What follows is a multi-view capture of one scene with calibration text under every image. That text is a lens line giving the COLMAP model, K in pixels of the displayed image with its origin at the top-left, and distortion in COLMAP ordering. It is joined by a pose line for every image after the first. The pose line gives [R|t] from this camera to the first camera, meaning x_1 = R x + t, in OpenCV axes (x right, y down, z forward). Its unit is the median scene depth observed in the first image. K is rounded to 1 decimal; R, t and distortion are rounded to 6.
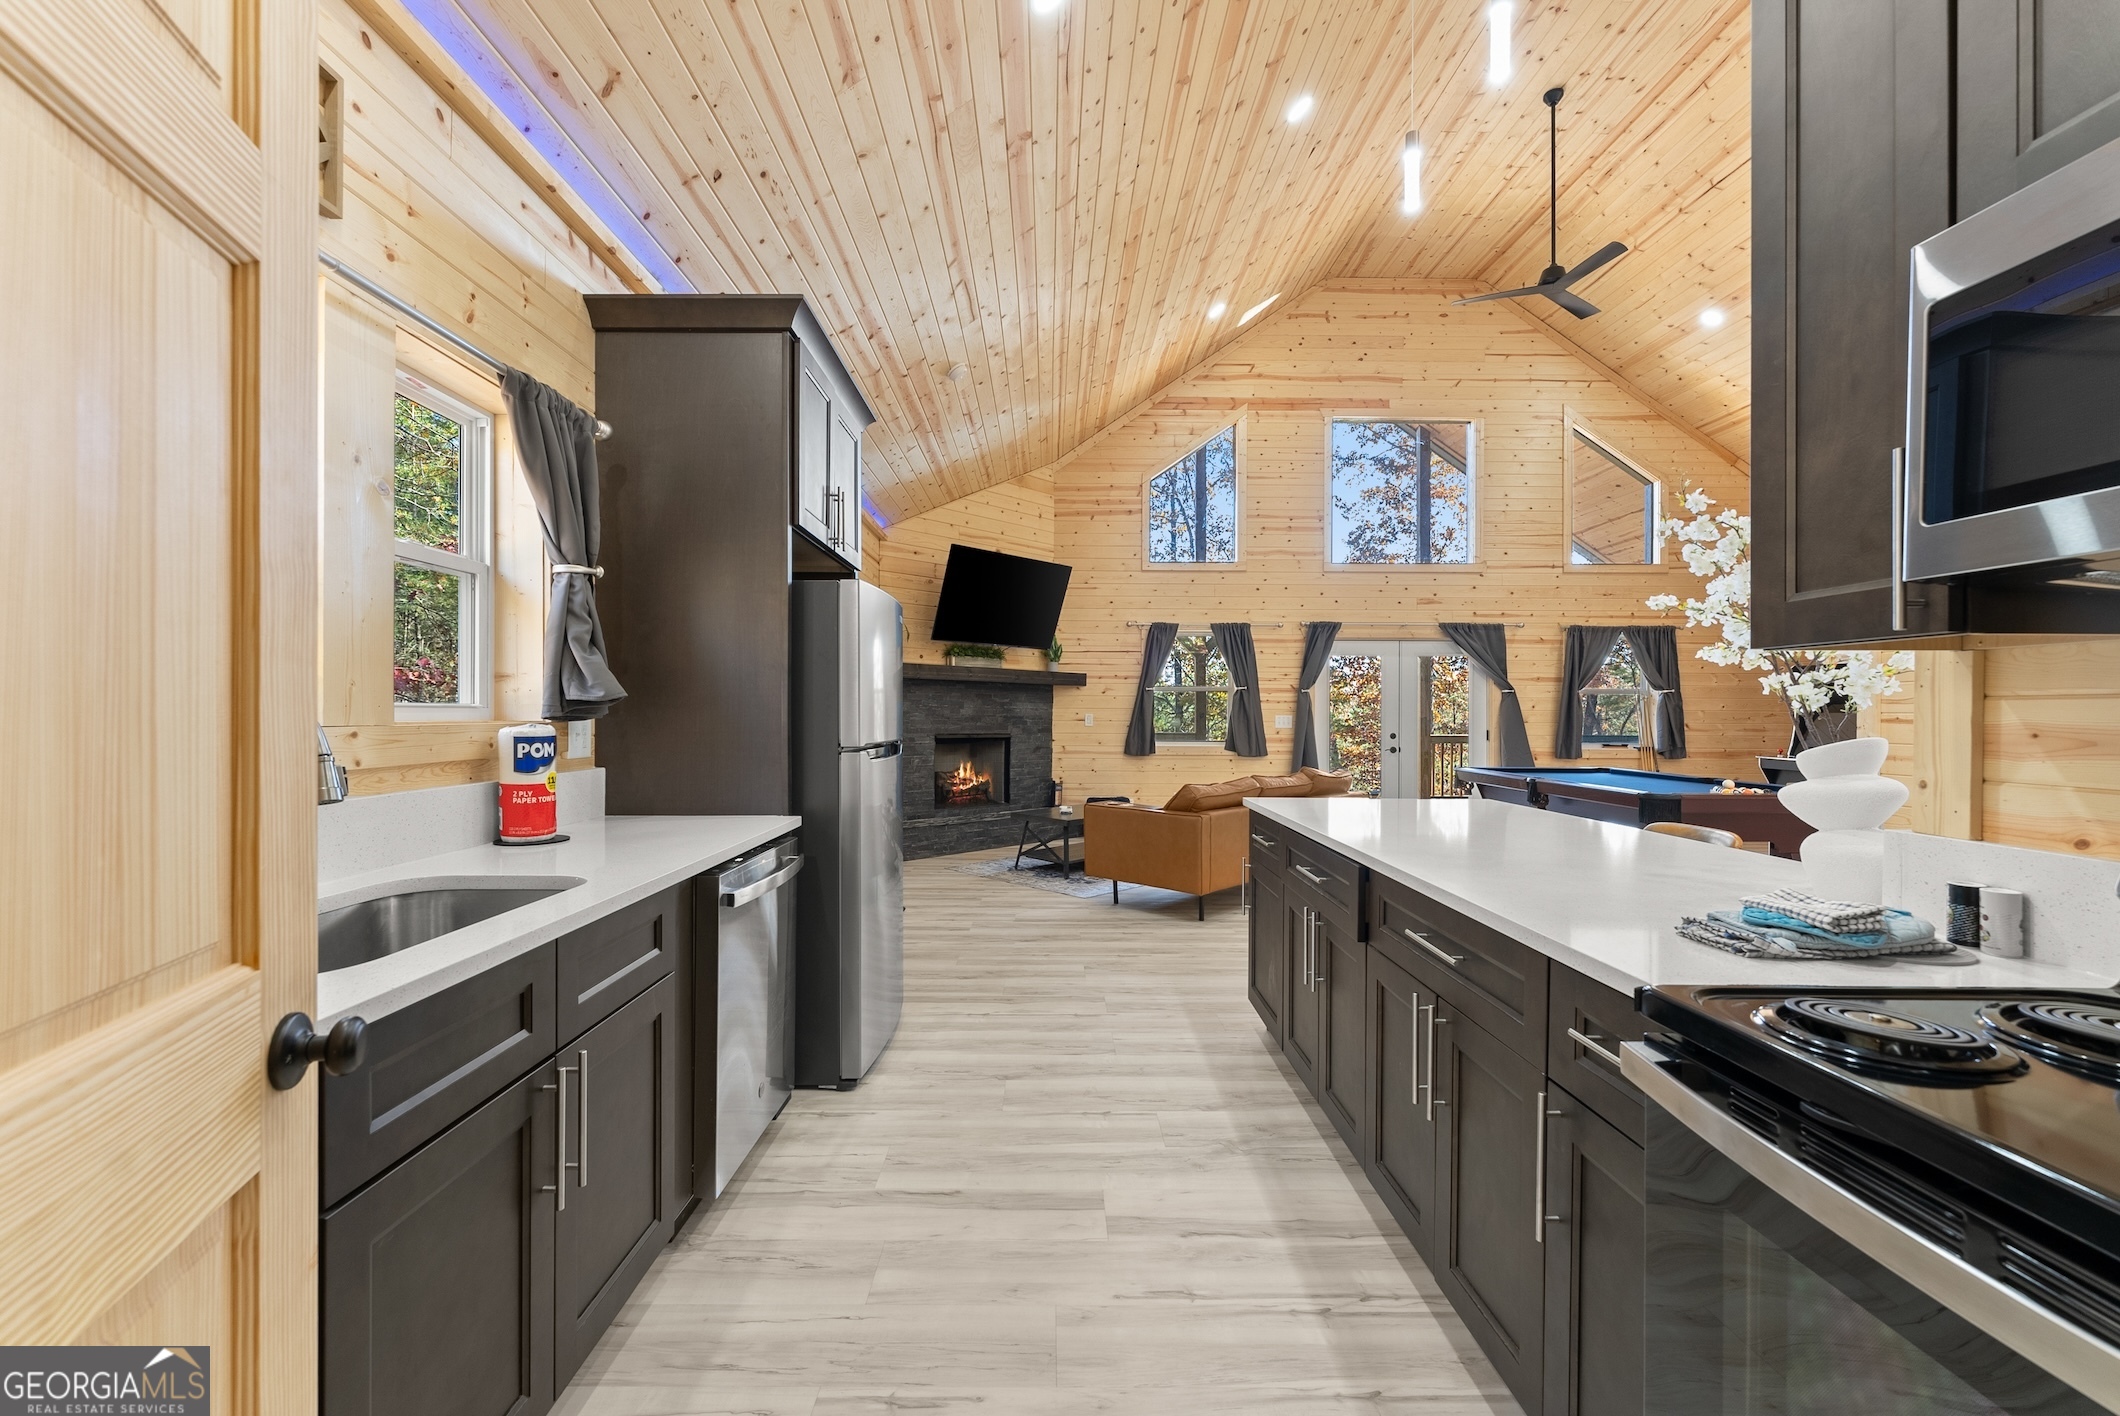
lens RADIAL K [[867.6, 0, 1055.0], [0, 867.6, 710.6], [0, 0, 1]] dist [0.001182, -0.000725]
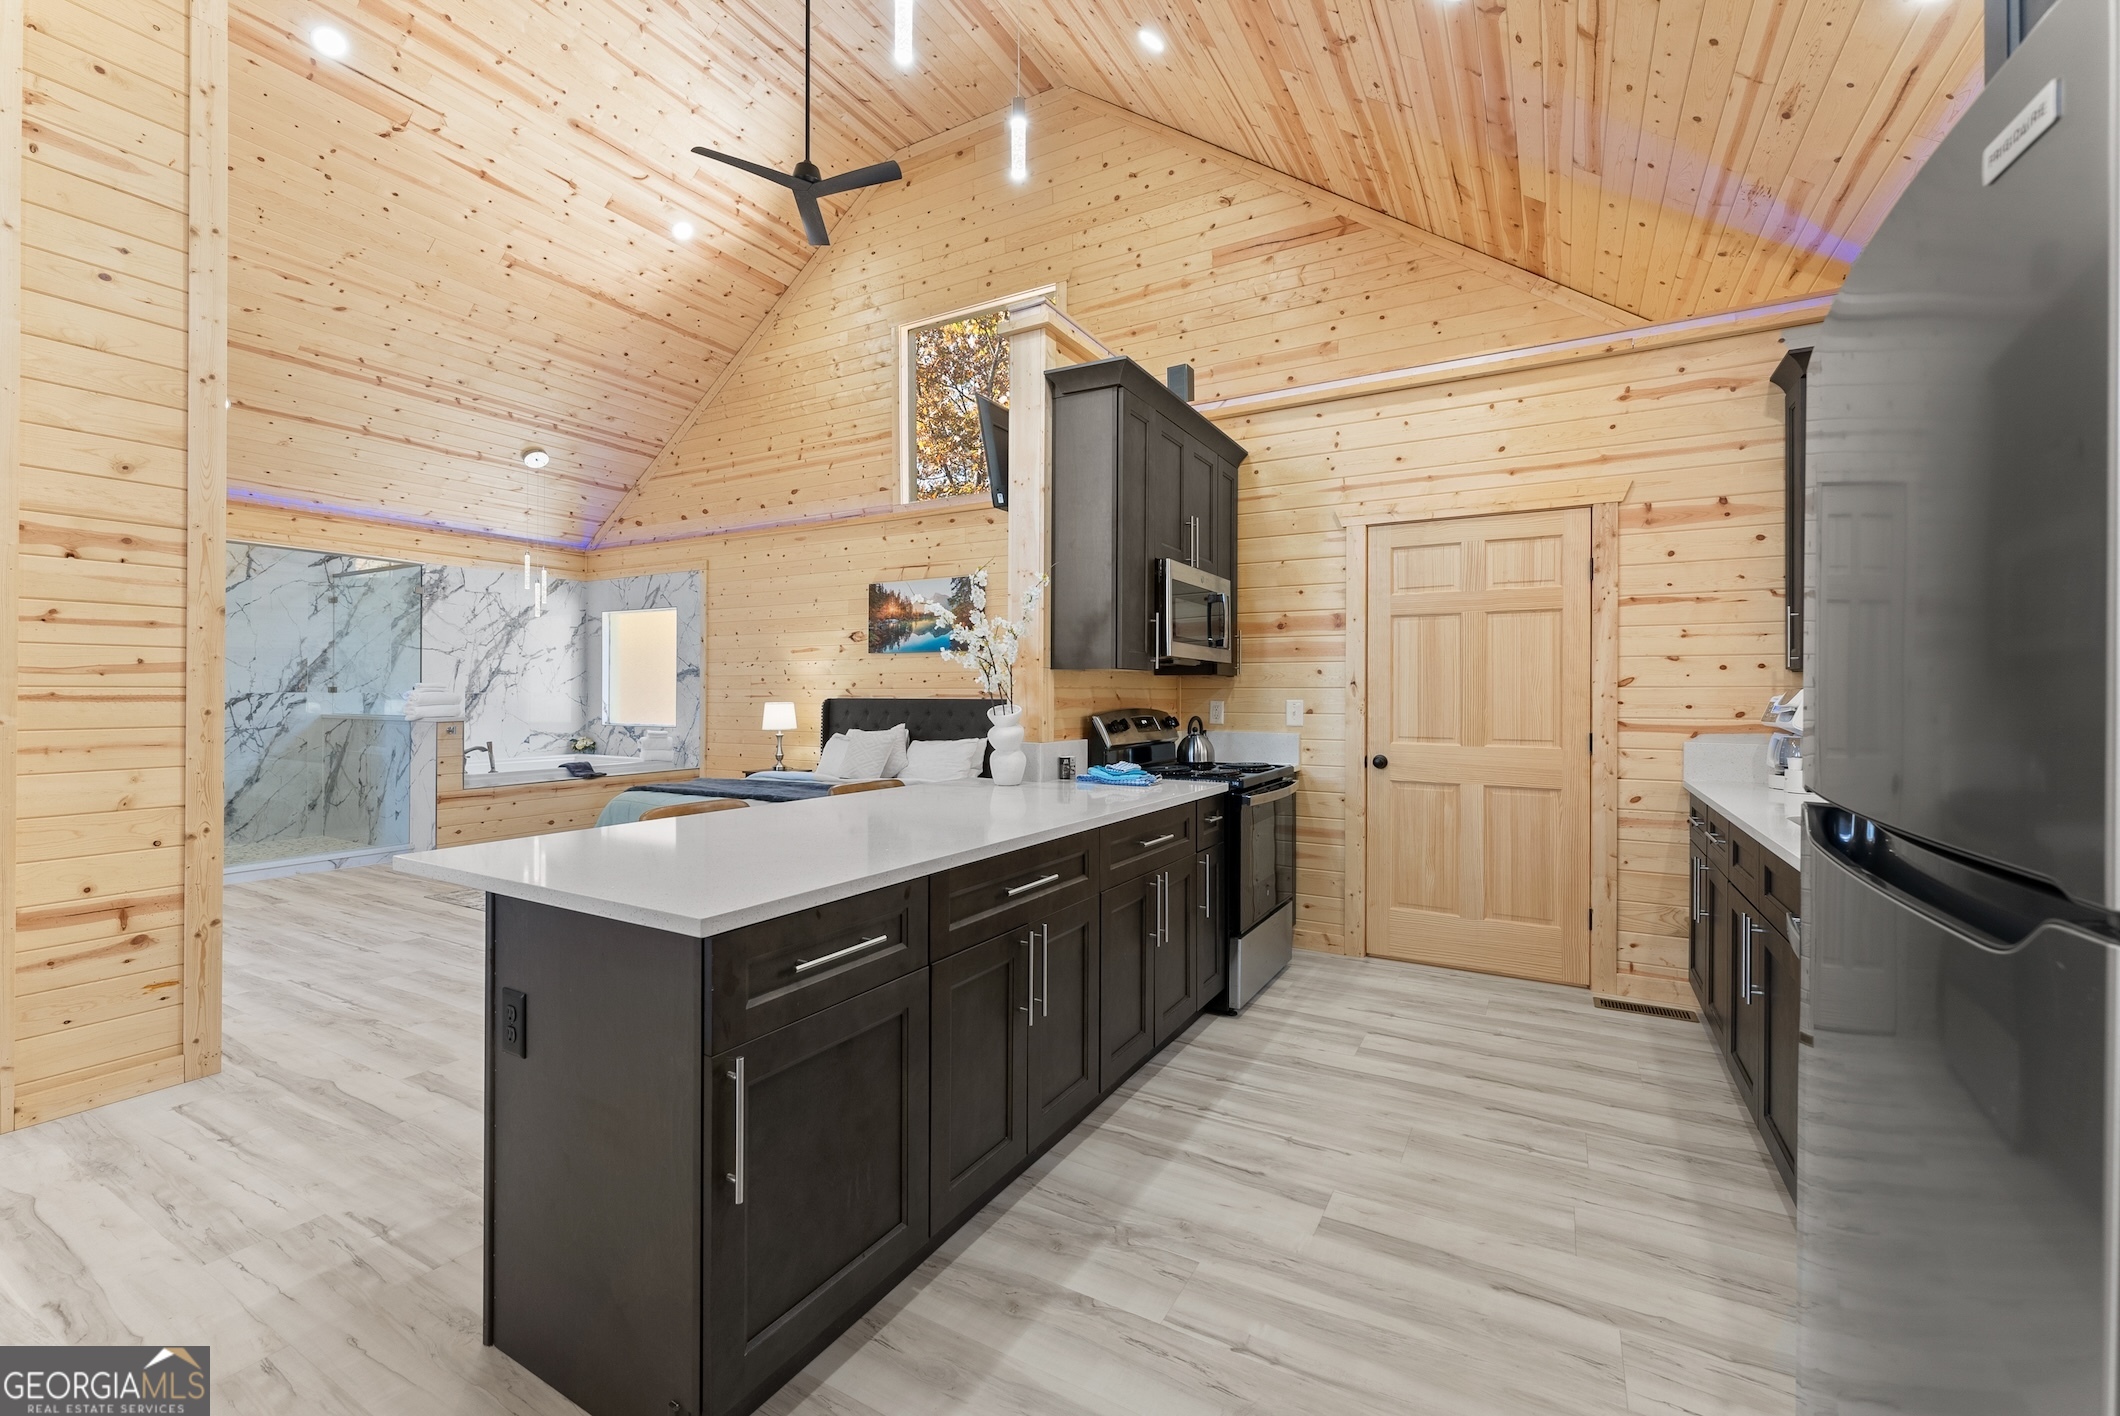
lens RADIAL K [[867.6, 0, 1056.5], [0, 867.6, 694.5], [0, 0, 1]] dist [0.001182, -0.000725]
pose [[-0.864579, -0.007701, 0.502437, -0.057844], [-0.008007, 0.999967, 0.001549, 0.000190], [-0.502432, -0.002684, -0.864612, 0.689991]]
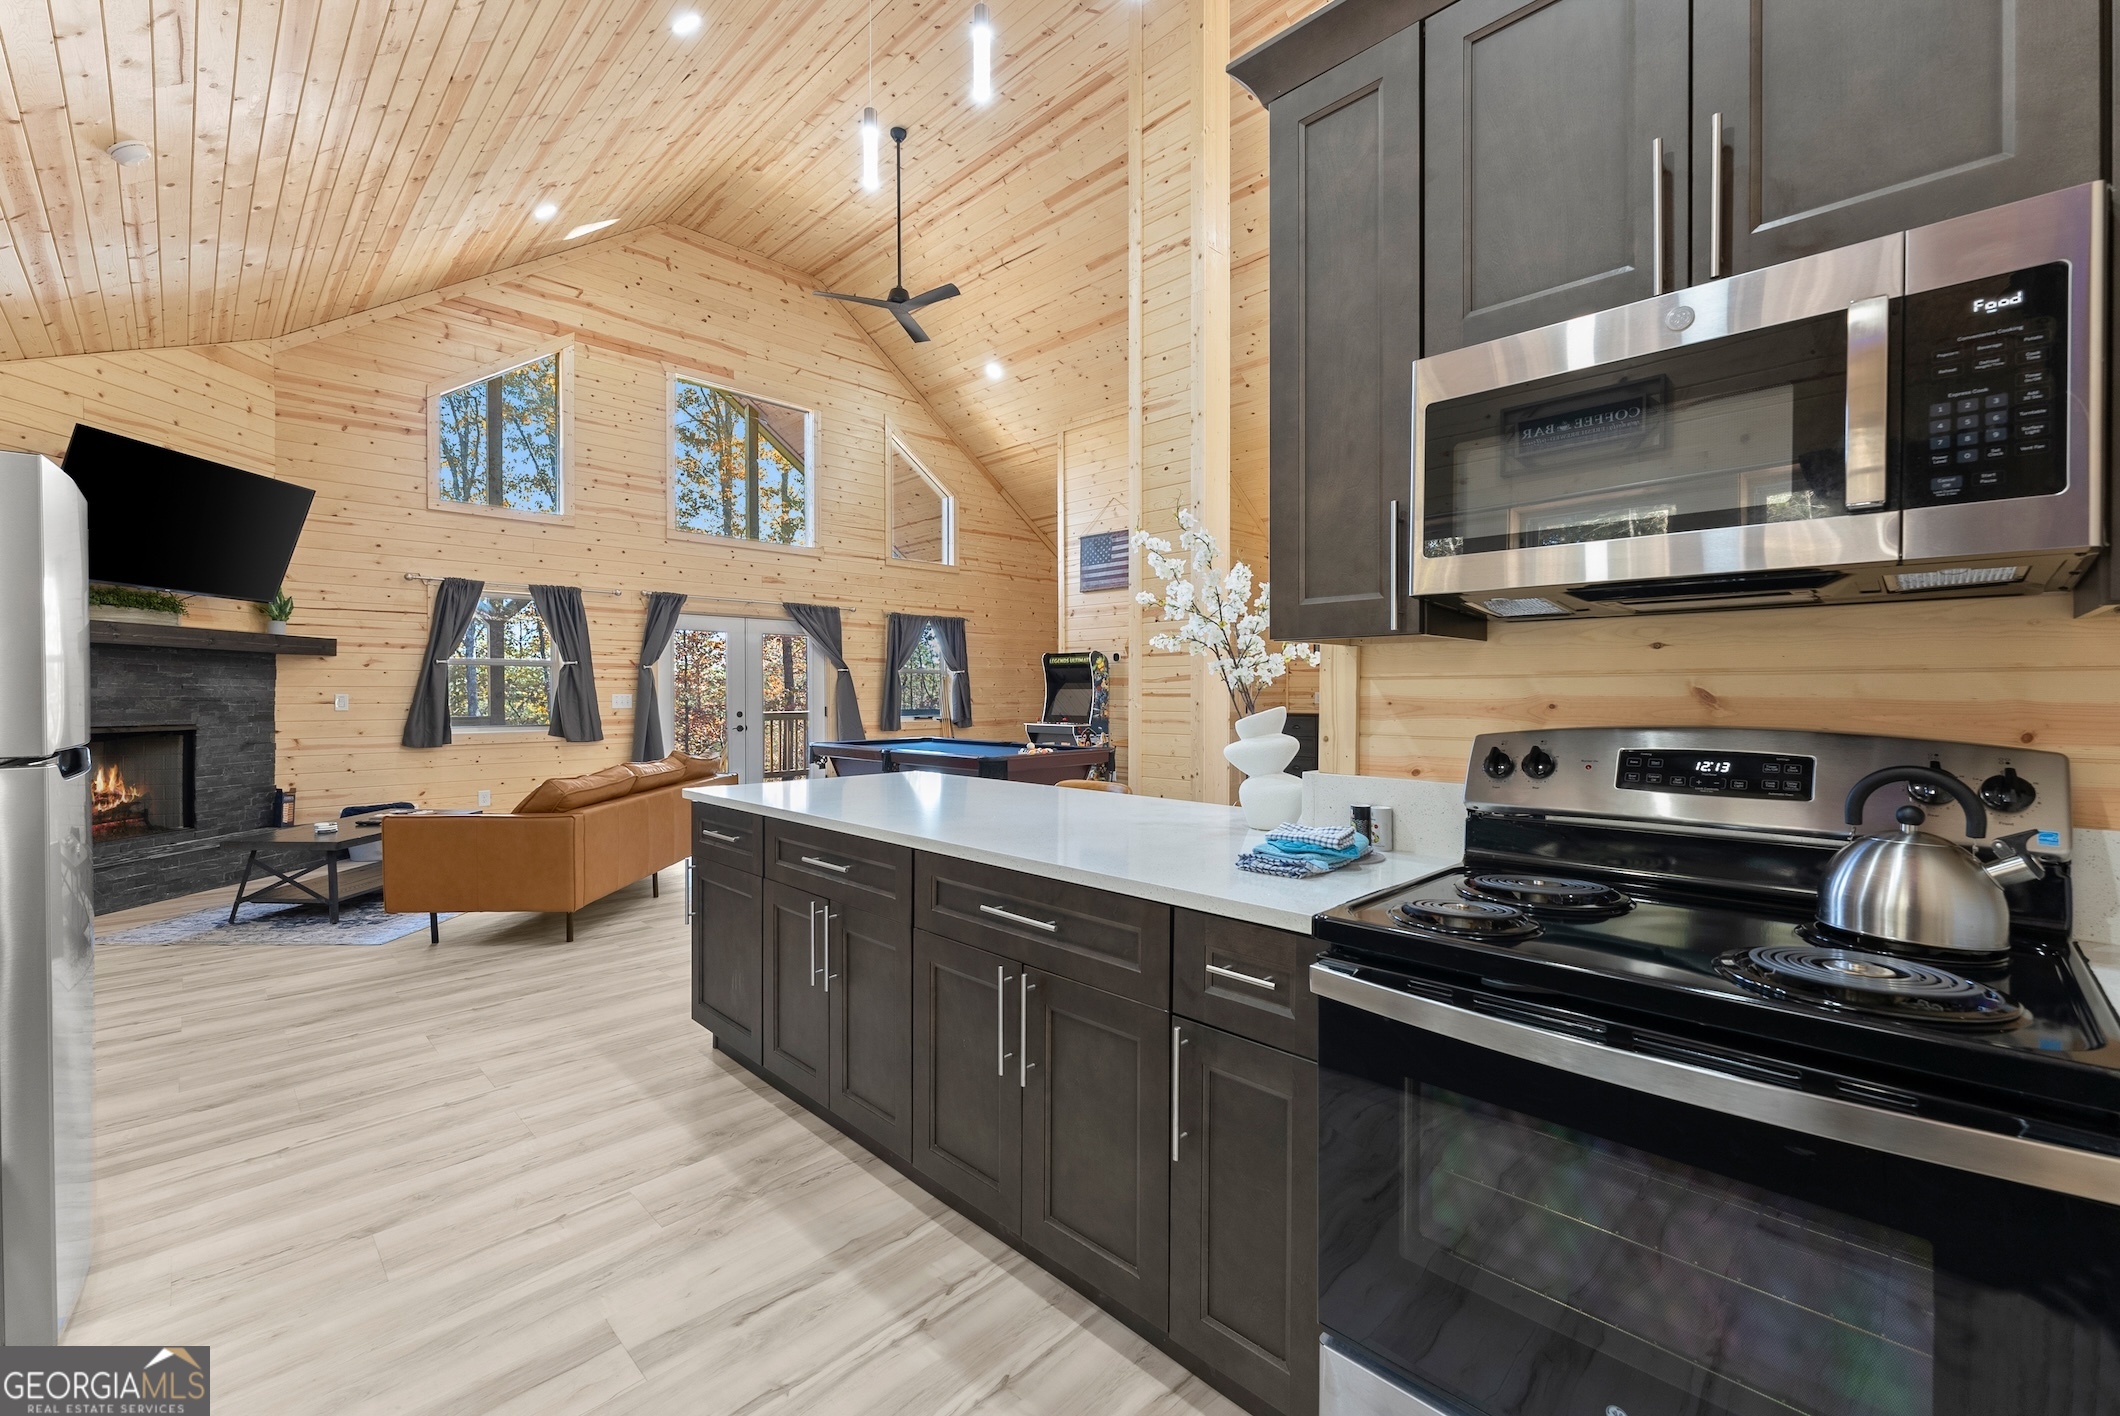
lens RADIAL K [[867.6, 0, 1057.7], [0, 867.6, 695.0], [0, 0, 1]] dist [0.001182, -0.000725]
pose [[0.708334, -0.008849, 0.705822, -0.071321], [0.003170, 0.999951, 0.009355, -0.000407], [-0.705870, -0.004389, 0.708327, 0.066778]]
